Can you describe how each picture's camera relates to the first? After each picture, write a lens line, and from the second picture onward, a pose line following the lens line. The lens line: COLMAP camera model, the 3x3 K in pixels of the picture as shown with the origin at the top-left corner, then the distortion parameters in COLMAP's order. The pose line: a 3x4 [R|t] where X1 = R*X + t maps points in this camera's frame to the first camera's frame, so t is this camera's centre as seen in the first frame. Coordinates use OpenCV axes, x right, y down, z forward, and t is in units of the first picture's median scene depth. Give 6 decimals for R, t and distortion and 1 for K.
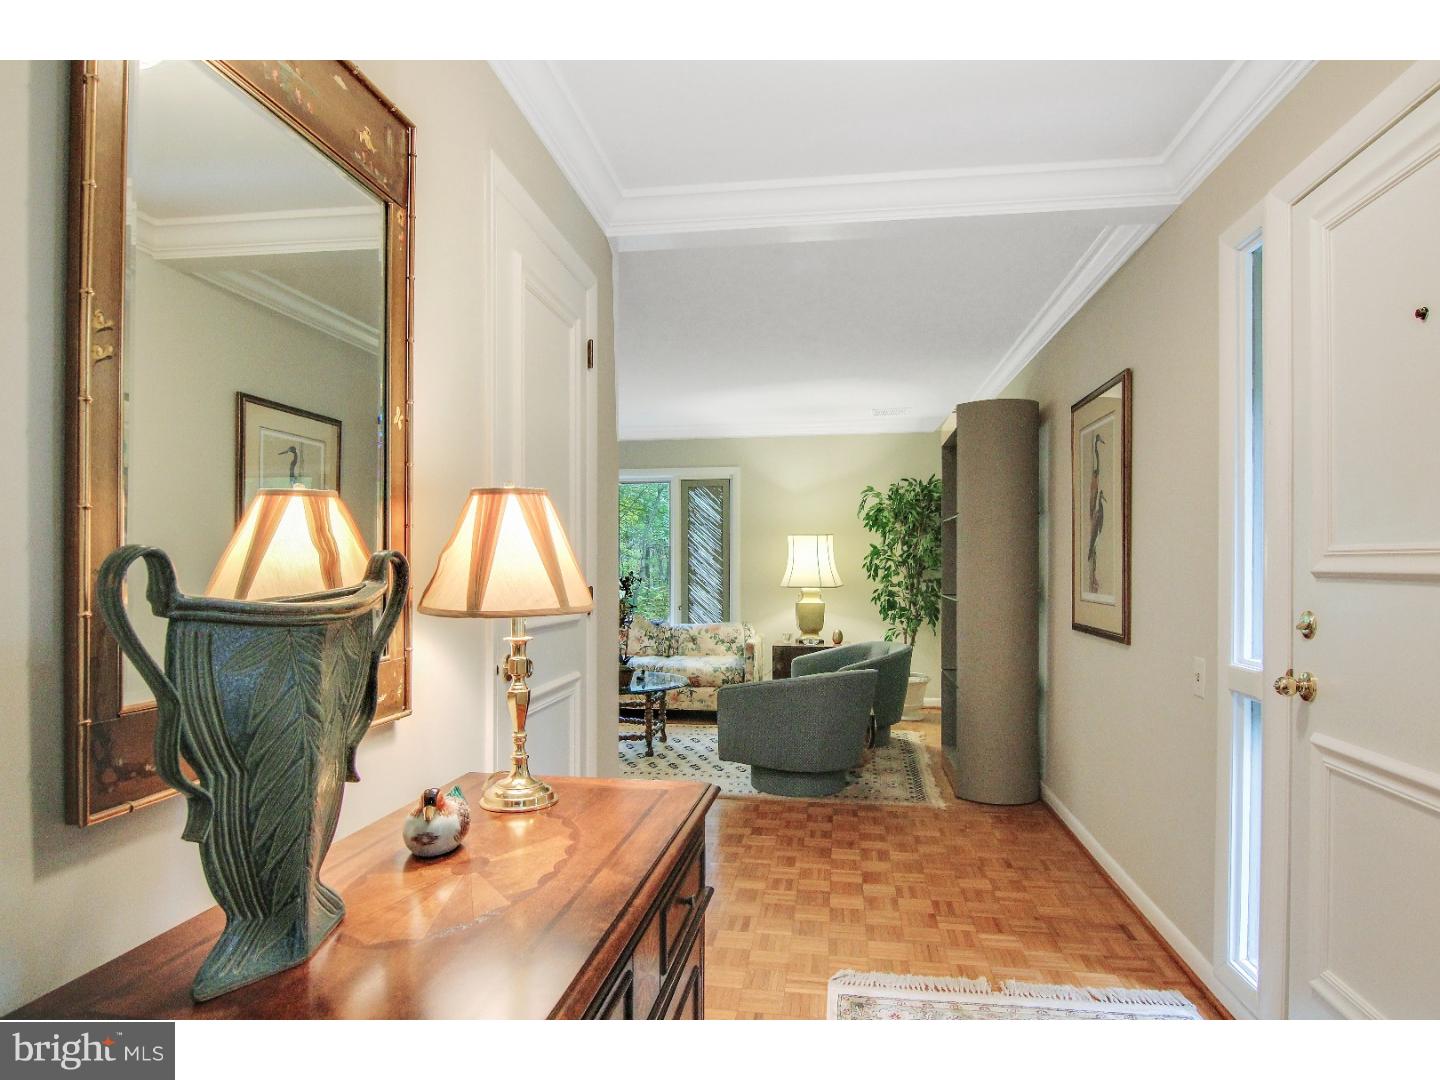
lens RADIAL K [[839.2, 0, 721.3], [0, 839.2, 547.9], [0, 0, 1]] dist [-0.002923, -0.001808]
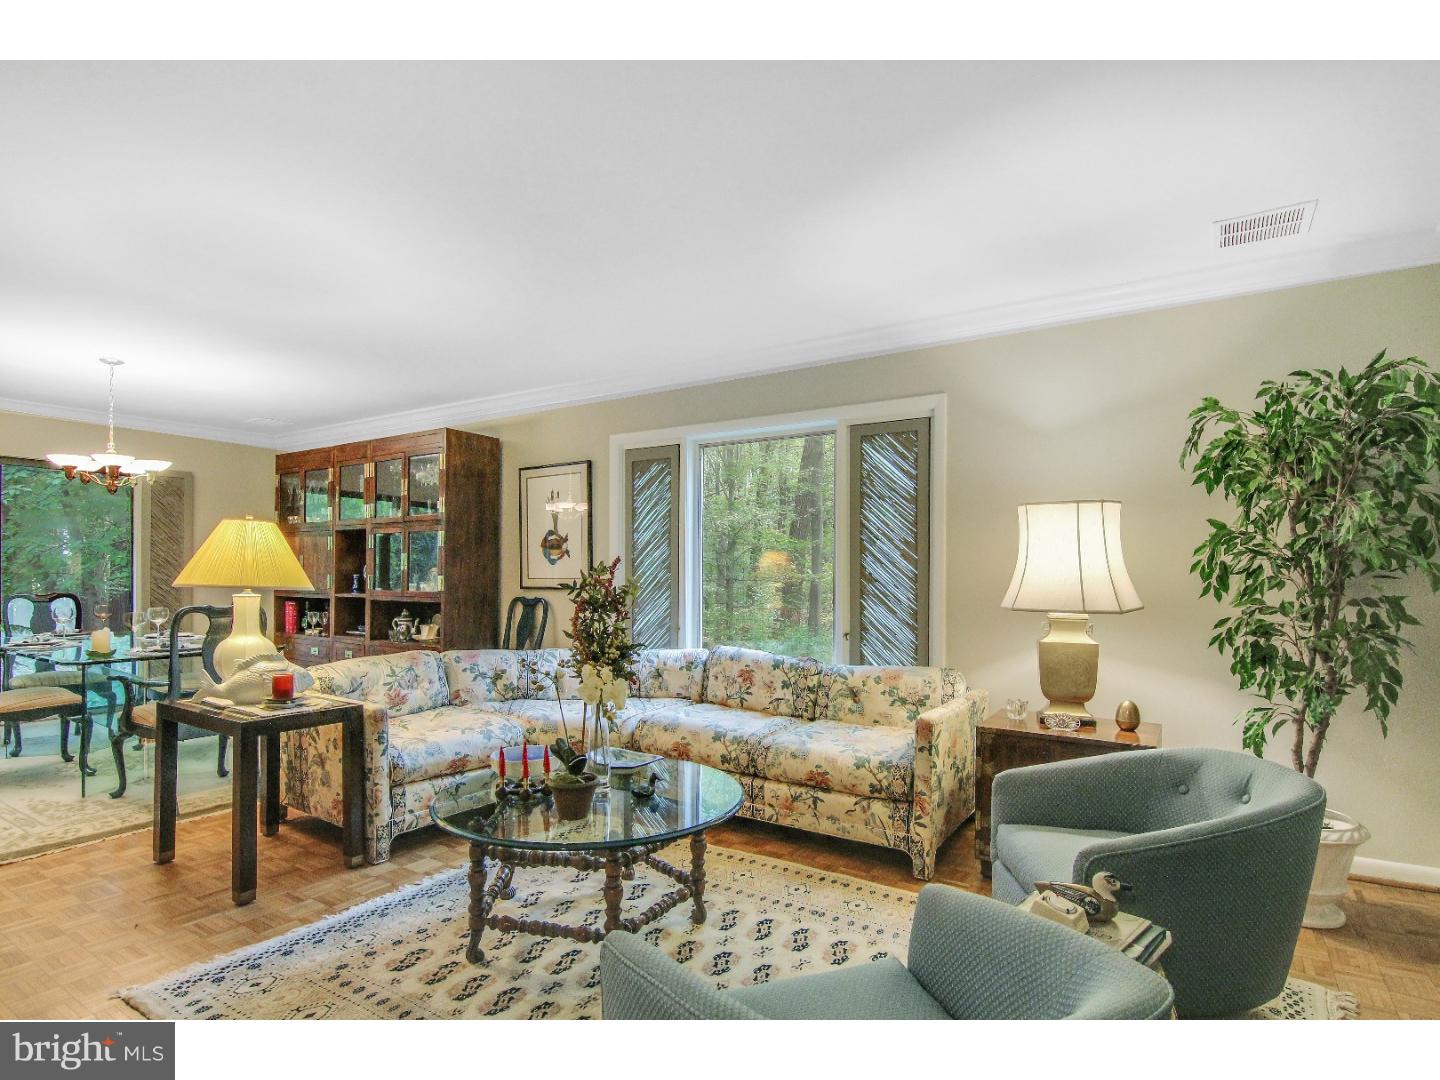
lens RADIAL K [[750.2, 0, 729.7], [0, 750.2, 566.9], [0, 0, 1]] dist [-0.011154, -0.001916]
pose [[0.909012, 0.003707, -0.416753, 0.107918], [0.001216, 0.999933, 0.011546, 0.015950], [0.416767, -0.011003, 0.908947, 0.511944]]
